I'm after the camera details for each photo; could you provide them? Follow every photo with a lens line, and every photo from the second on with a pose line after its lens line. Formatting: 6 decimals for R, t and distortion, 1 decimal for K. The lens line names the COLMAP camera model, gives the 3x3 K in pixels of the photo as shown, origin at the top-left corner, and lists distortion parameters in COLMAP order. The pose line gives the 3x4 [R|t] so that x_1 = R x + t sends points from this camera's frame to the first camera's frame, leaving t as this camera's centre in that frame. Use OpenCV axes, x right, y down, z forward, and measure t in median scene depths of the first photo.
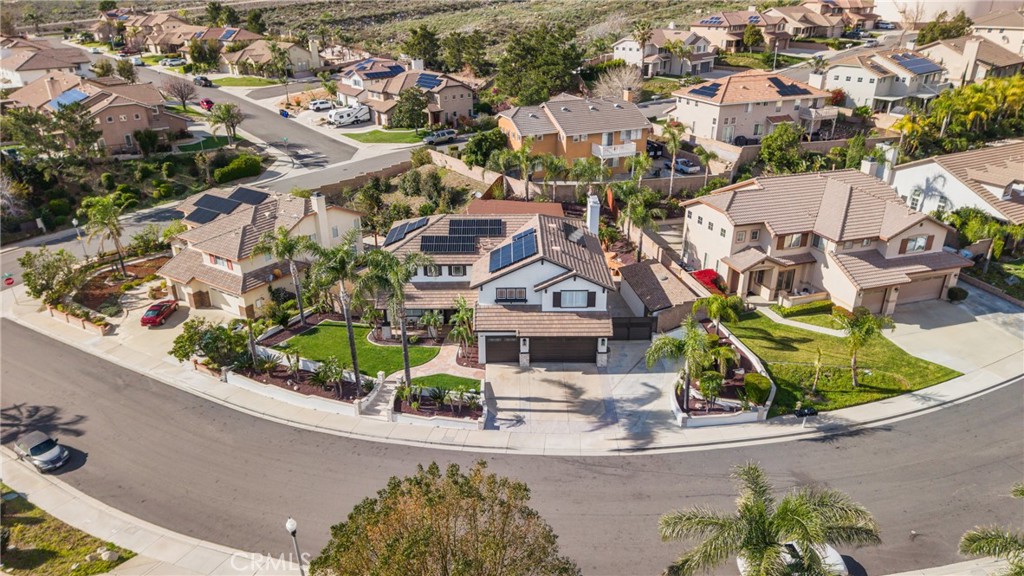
lens RADIAL K [[686.2, 0, 516.8], [0, 686.2, 289.9], [0, 0, 1]] dist [0.083092, -0.103152]
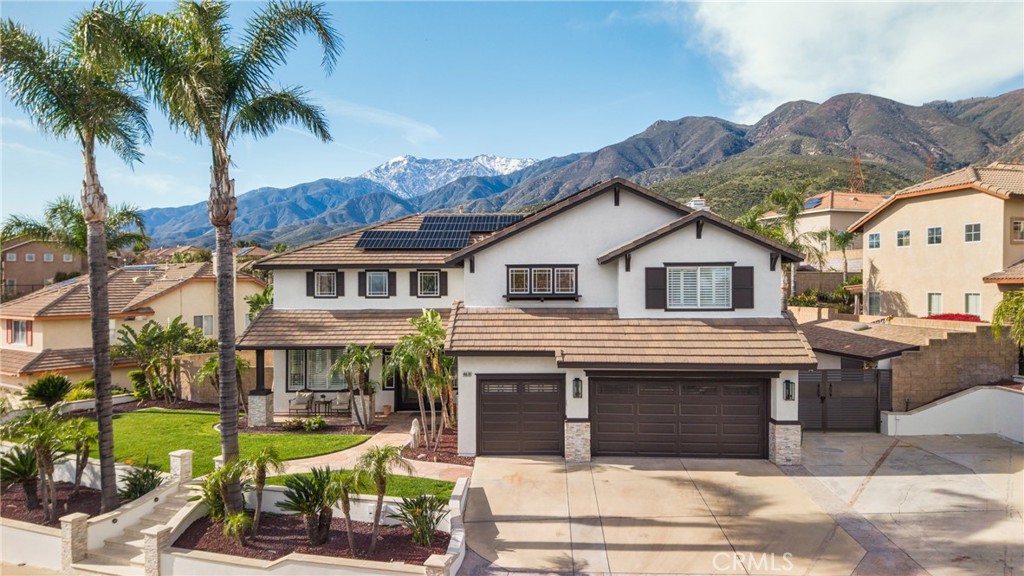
lens RADIAL K [[686.2, 0, 516.8], [0, 686.2, 289.9], [0, 0, 1]] dist [0.083092, -0.103152]
pose [[0.999140, 0.001940, -0.041420, -0.004048], [-0.018222, 0.917822, -0.396573, 0.107433], [0.037247, 0.396987, 0.917068, 0.374354]]
